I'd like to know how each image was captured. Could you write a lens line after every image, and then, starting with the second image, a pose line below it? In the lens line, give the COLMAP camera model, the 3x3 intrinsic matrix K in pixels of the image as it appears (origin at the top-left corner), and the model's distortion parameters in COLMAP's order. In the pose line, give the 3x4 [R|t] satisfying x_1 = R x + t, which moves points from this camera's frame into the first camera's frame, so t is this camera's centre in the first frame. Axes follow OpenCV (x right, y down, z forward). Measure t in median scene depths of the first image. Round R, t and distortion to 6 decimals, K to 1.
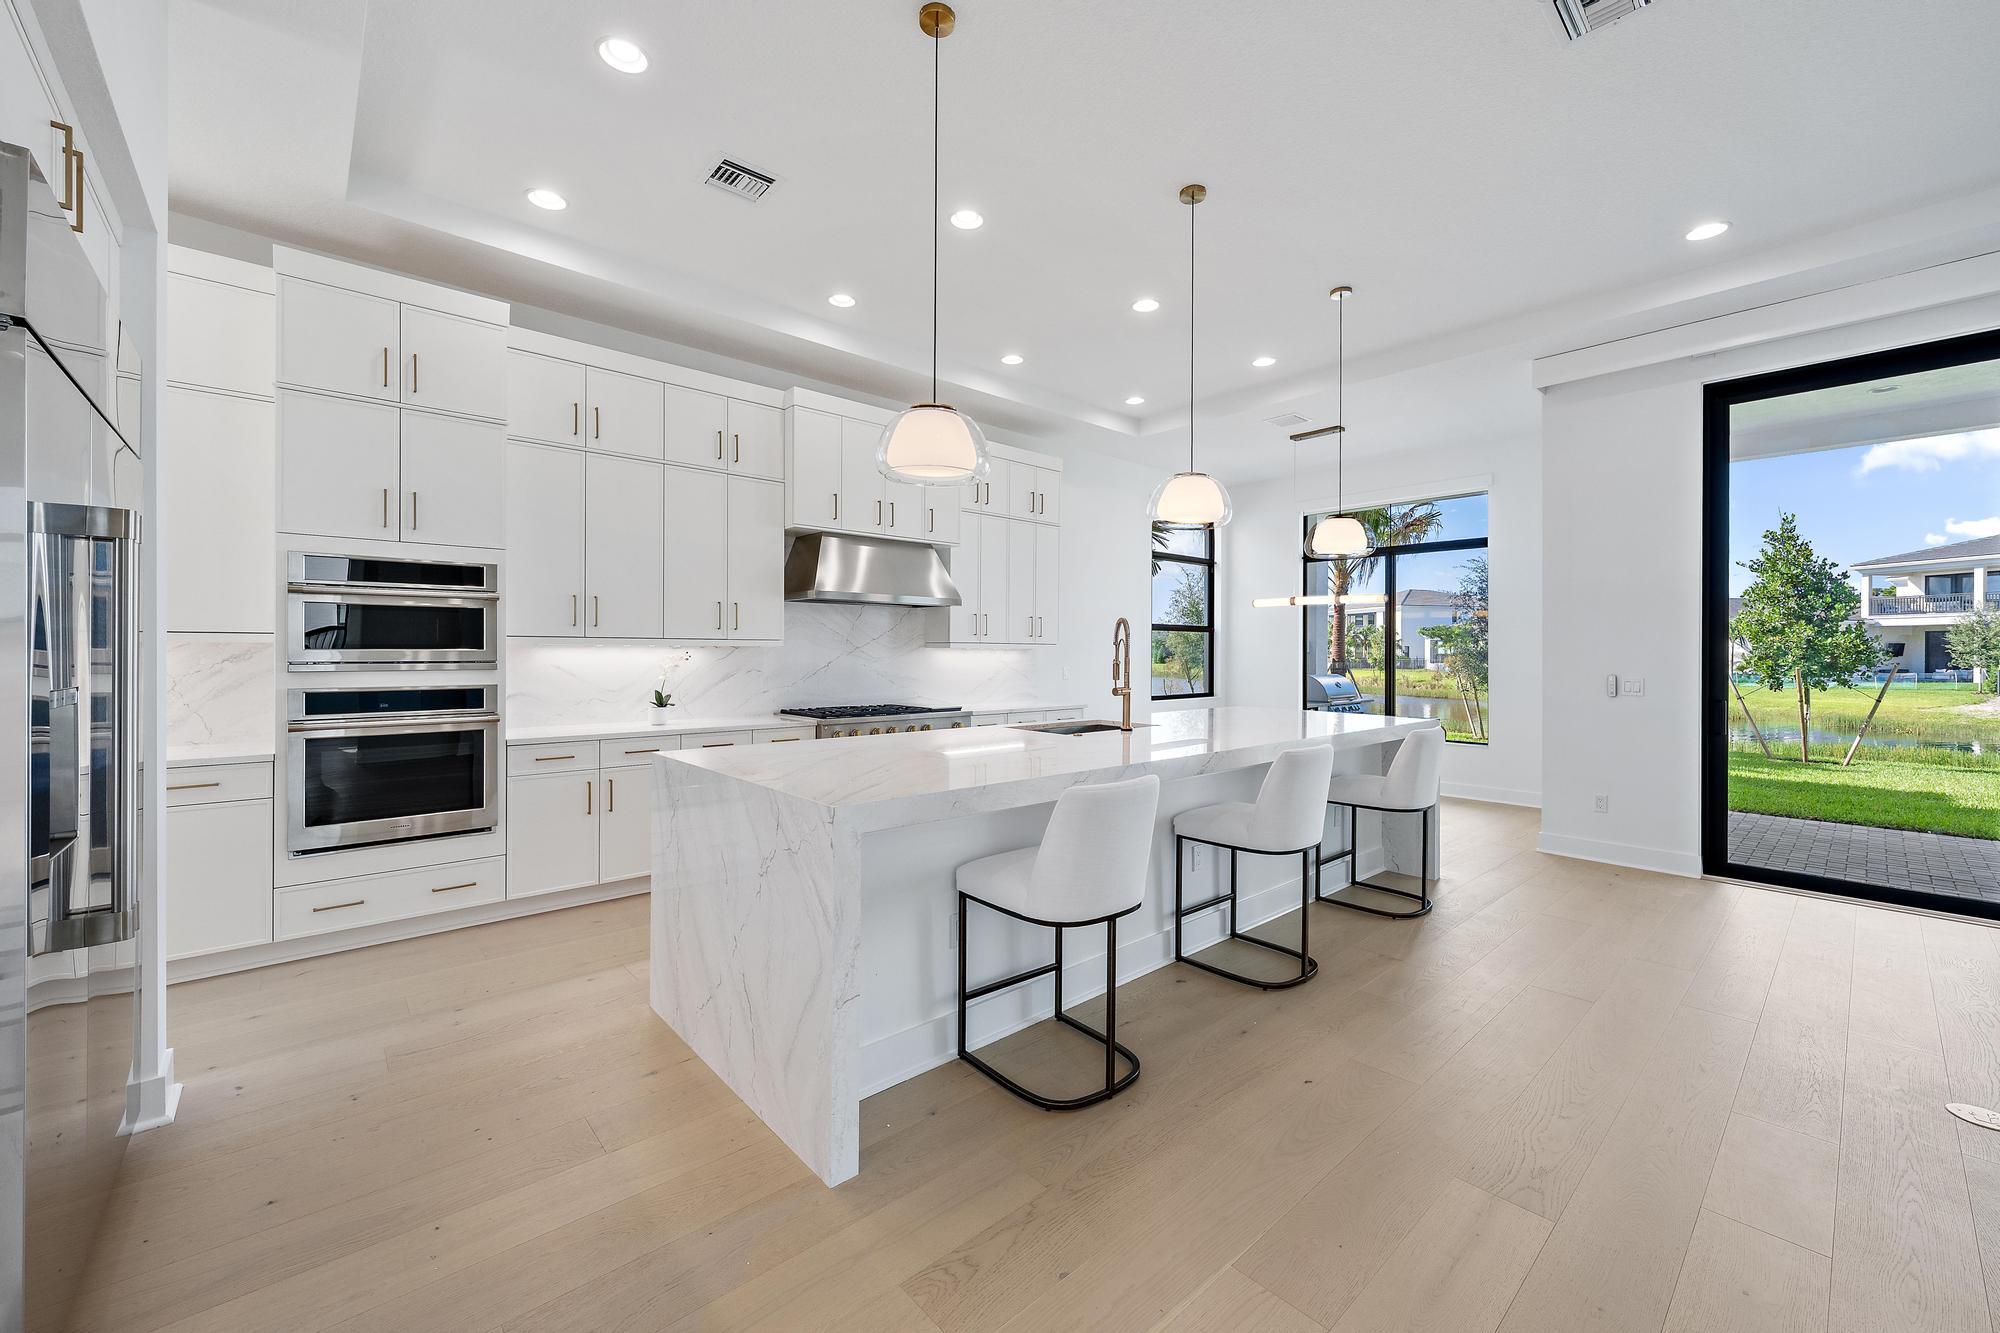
lens RADIAL K [[779.9, 0, 1005.3], [0, 779.9, 658.1], [0, 0, 1]] dist [-0.000129, -0.000609]
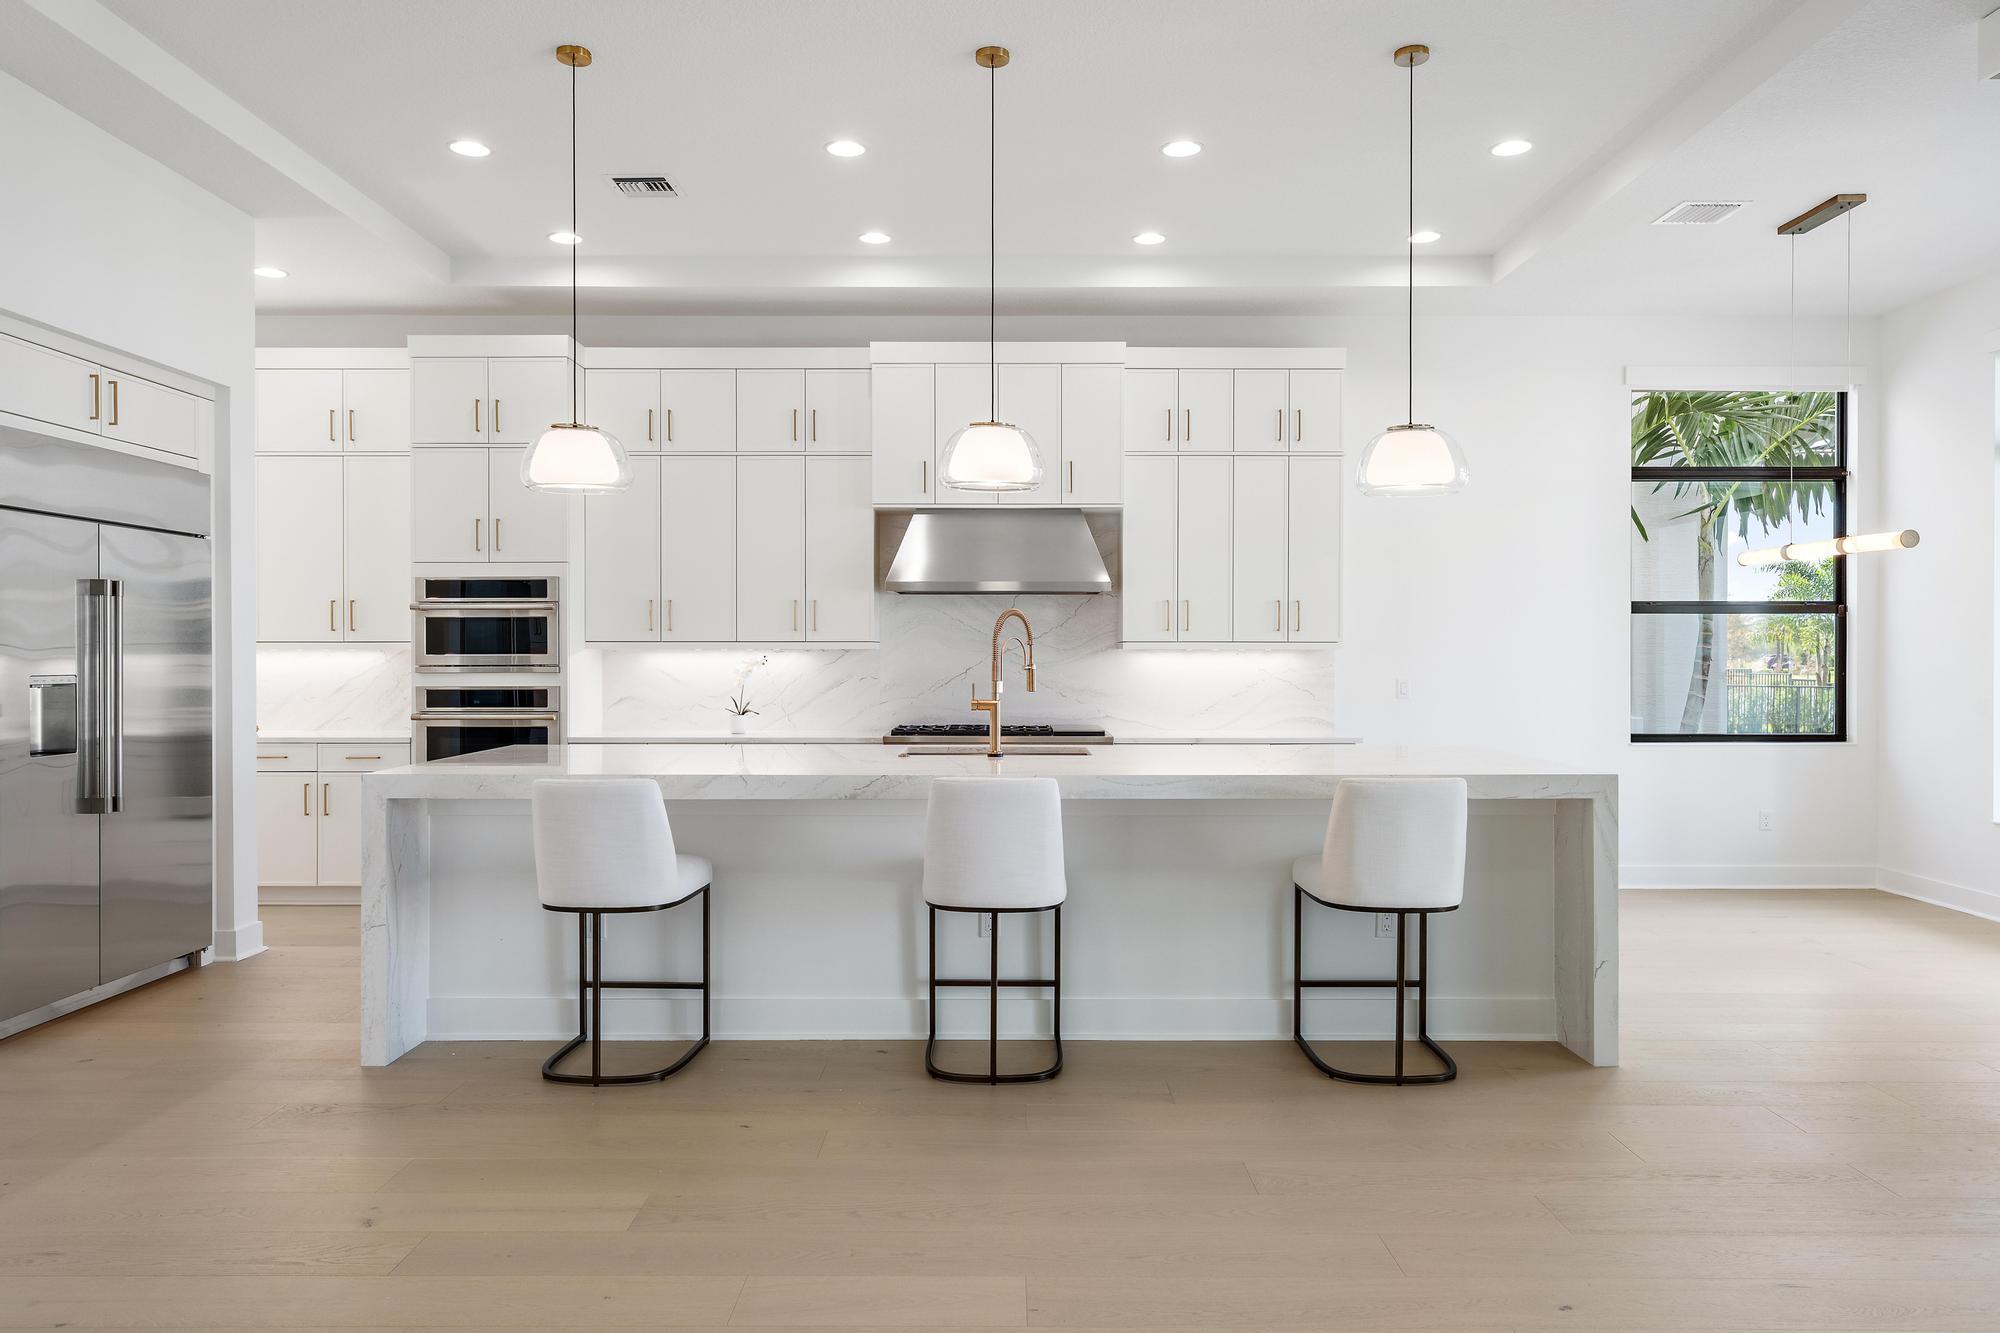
lens RADIAL K [[1337.7, 0, 1015.0], [0, 1337.7, 667.0], [0, 0, 1]] dist [0.006155, -0.002319]
pose [[0.747380, 0.001506, -0.664395, 0.848579], [-0.001888, 0.999998, 0.000143, 0.003946], [0.664394, 0.001147, 0.747382, 0.020804]]
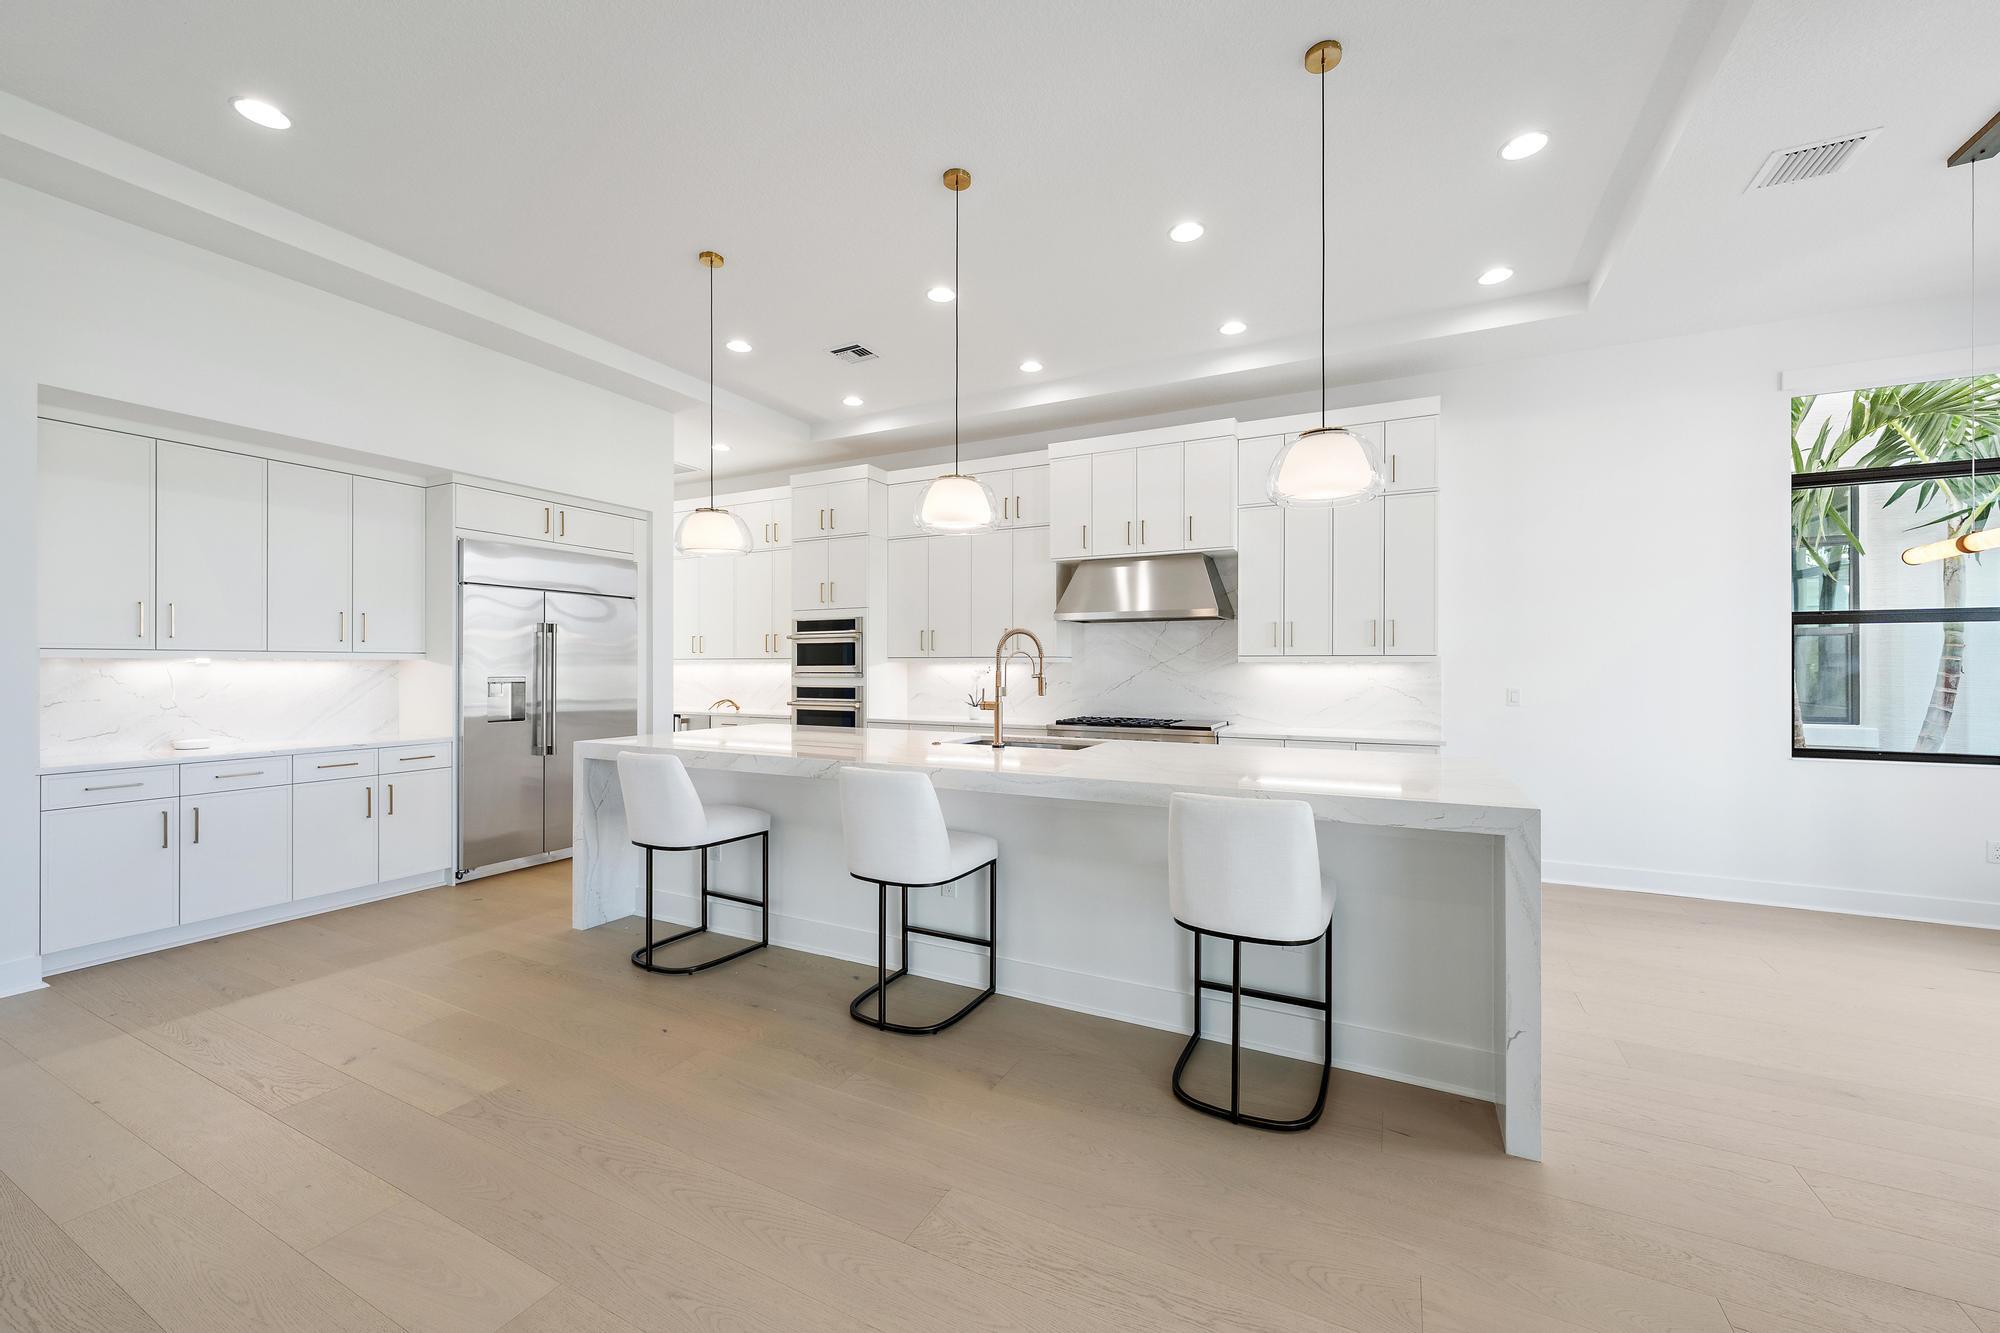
lens RADIAL K [[779.9, 0, 1003.2], [0, 779.9, 666.7], [0, 0, 1]] dist [-0.000129, -0.000609]
pose [[0.357131, -0.004338, -0.934044, 0.853302], [-0.006607, 0.999952, -0.007171, 0.000777], [0.934031, 0.008732, 0.357085, 0.536969]]
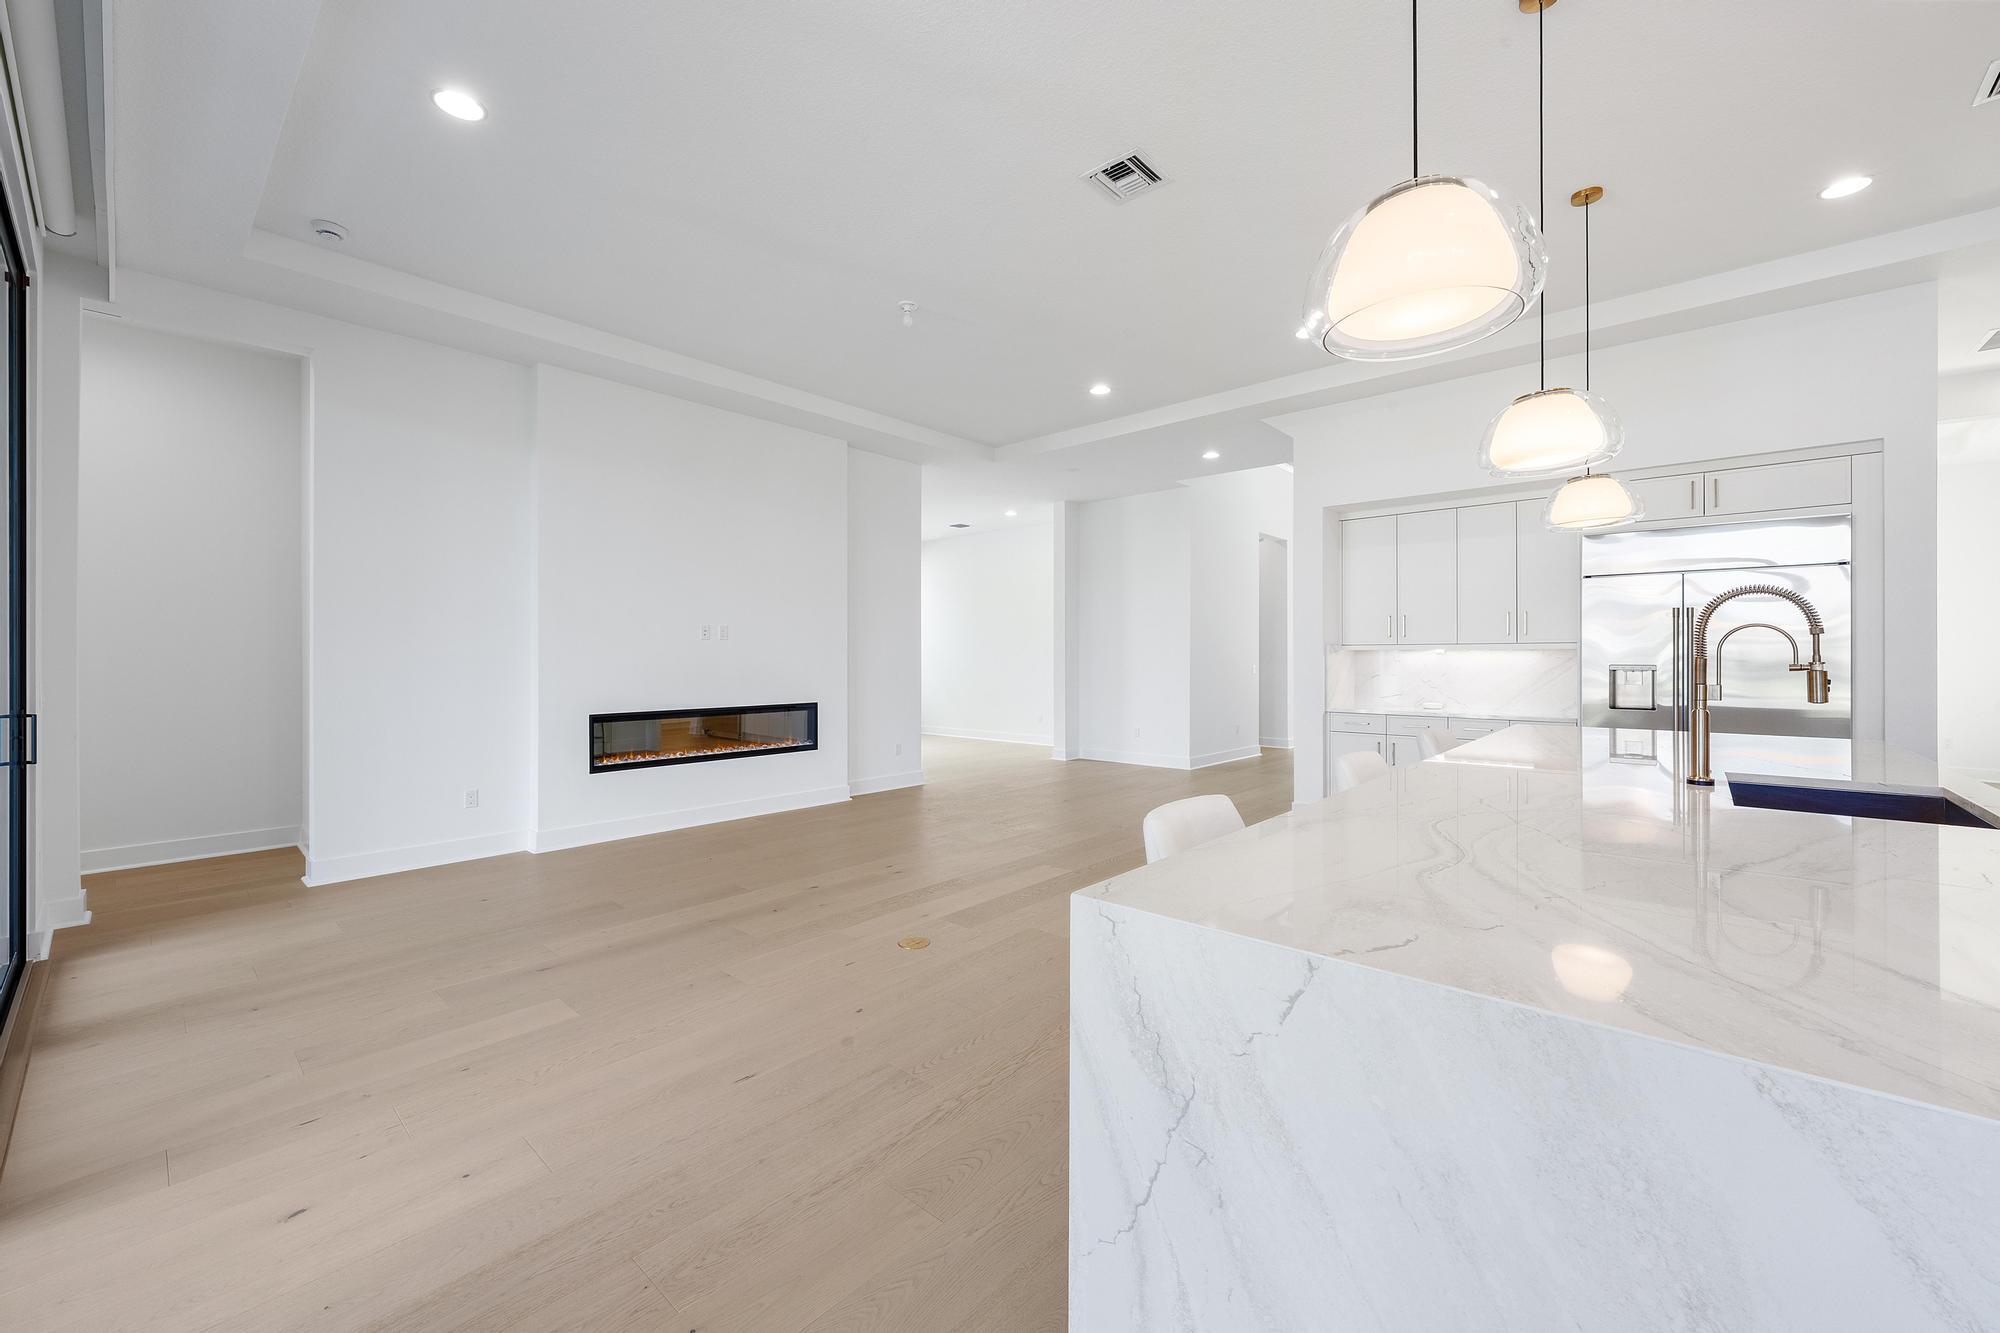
lens RADIAL K [[779.9, 0, 1017.6], [0, 779.9, 651.6], [0, 0, 1]] dist [-0.000129, -0.000609]
pose [[-0.991422, -0.004105, -0.130636, 0.591874], [-0.004134, 0.999991, -0.000053, -0.003268], [0.130635, 0.000487, -0.991430, 1.206836]]
